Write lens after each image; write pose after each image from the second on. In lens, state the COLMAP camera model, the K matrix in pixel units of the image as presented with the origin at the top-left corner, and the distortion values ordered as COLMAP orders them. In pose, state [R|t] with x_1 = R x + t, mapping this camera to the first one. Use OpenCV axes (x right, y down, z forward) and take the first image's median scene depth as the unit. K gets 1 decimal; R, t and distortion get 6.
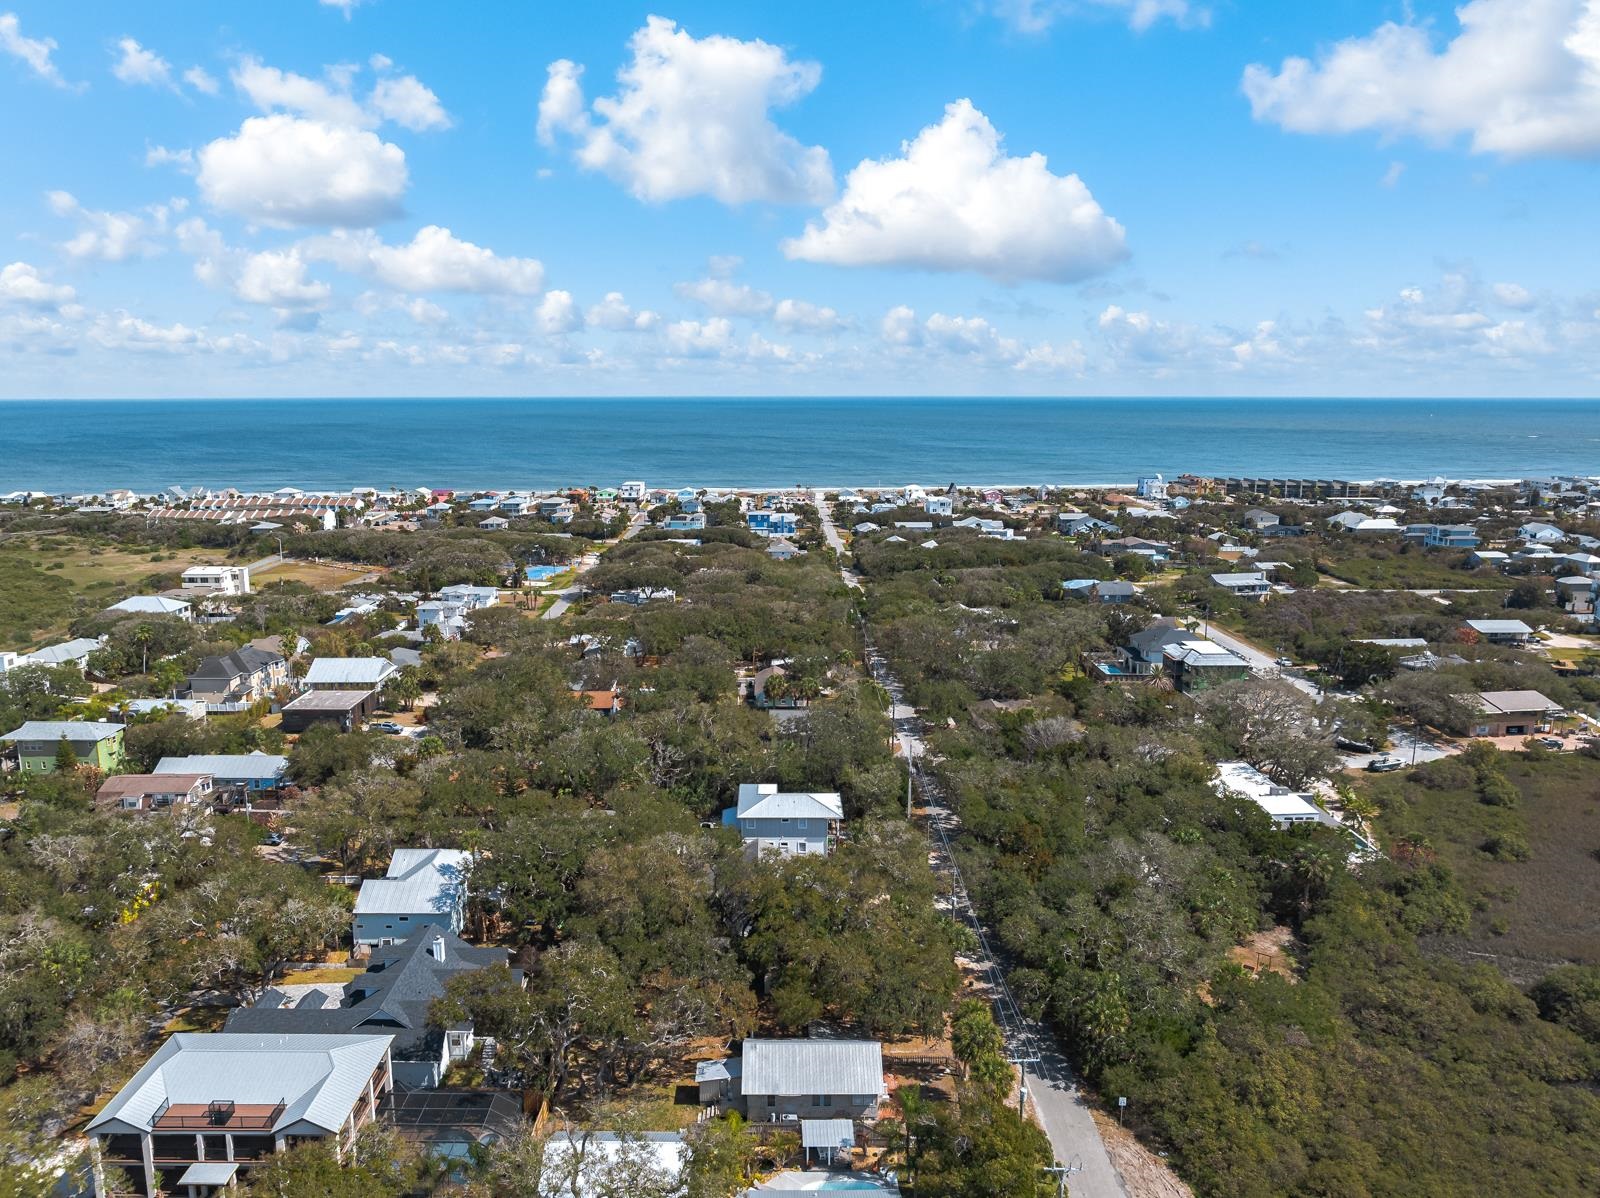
lens RADIAL K [[1145.2, 0, 788.1], [0, 1145.2, 595.8], [0, 0, 1]] dist [-0.024202, 0.003937]
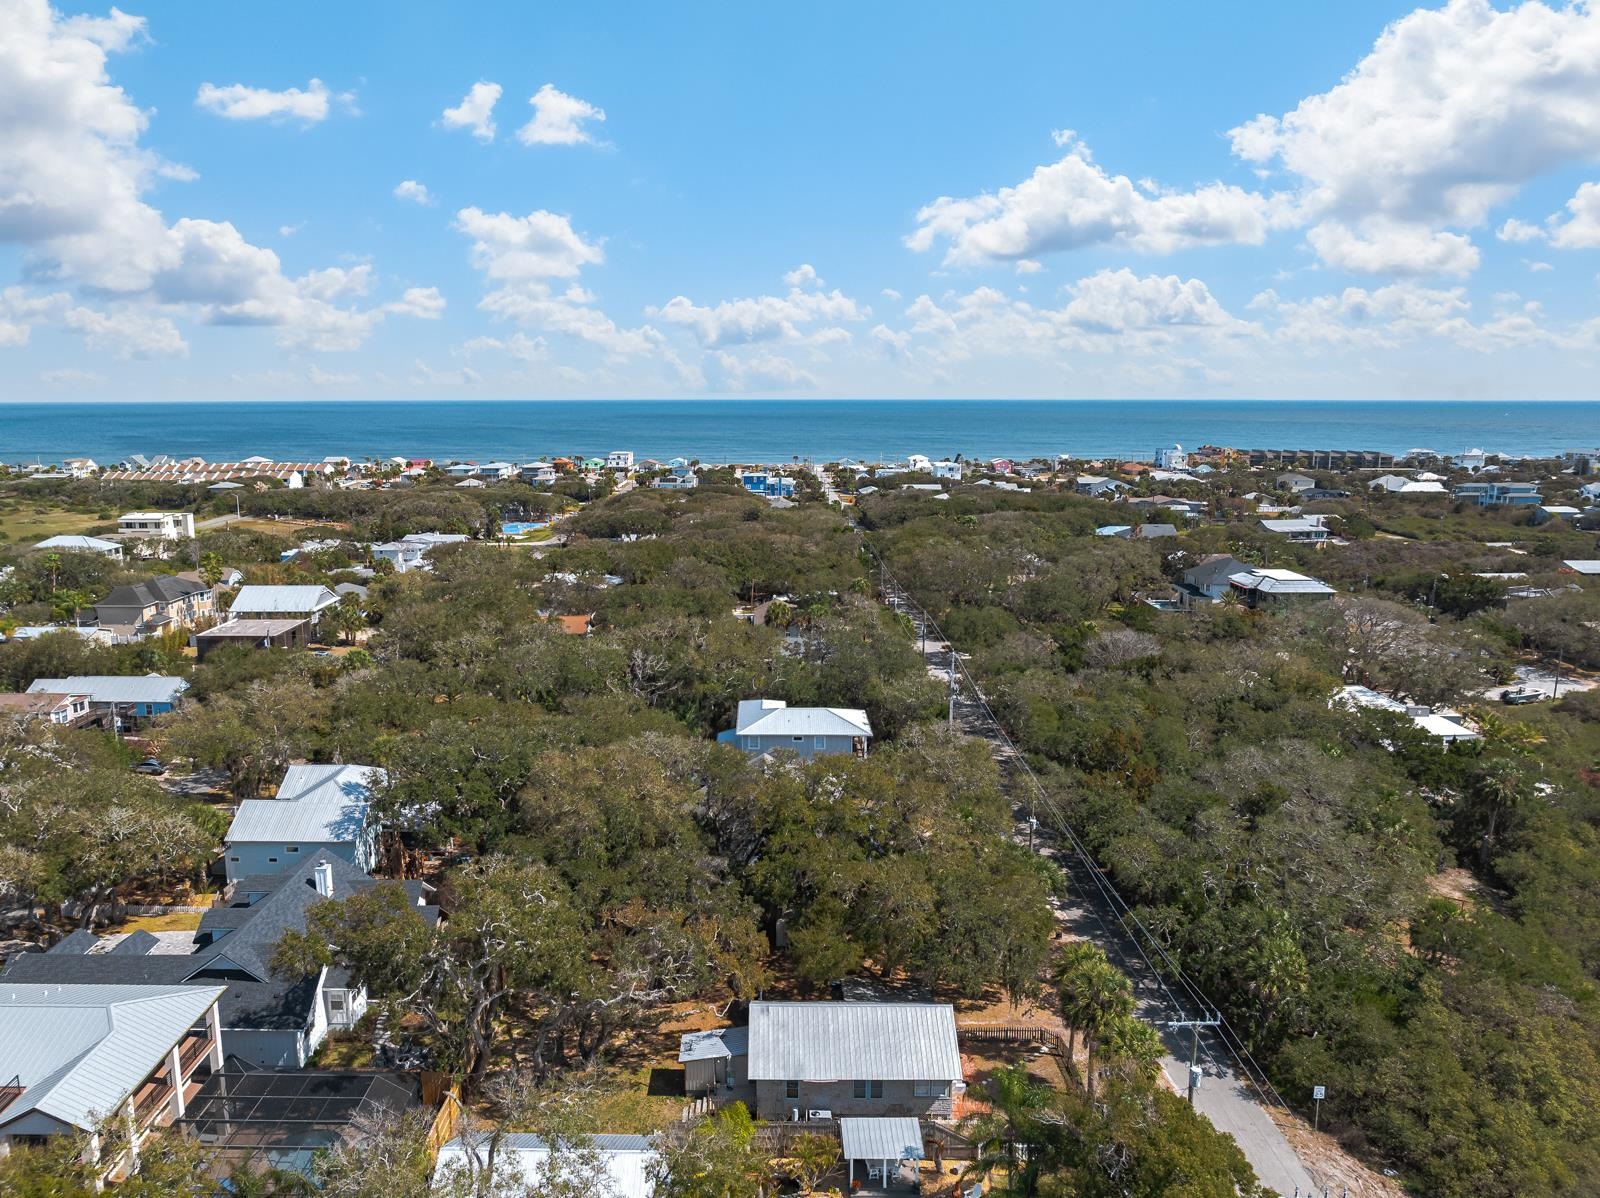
lens RADIAL K [[1153.5, 0, 773.6], [0, 1153.5, 596.5], [0, 0, 1]] dist [-0.022997, 0.005751]
pose [[0.999978, 0.003044, -0.005934, -0.017152], [-0.003066, 0.999988, -0.003784, 0.121047], [0.005923, 0.003802, 0.999975, 0.251644]]
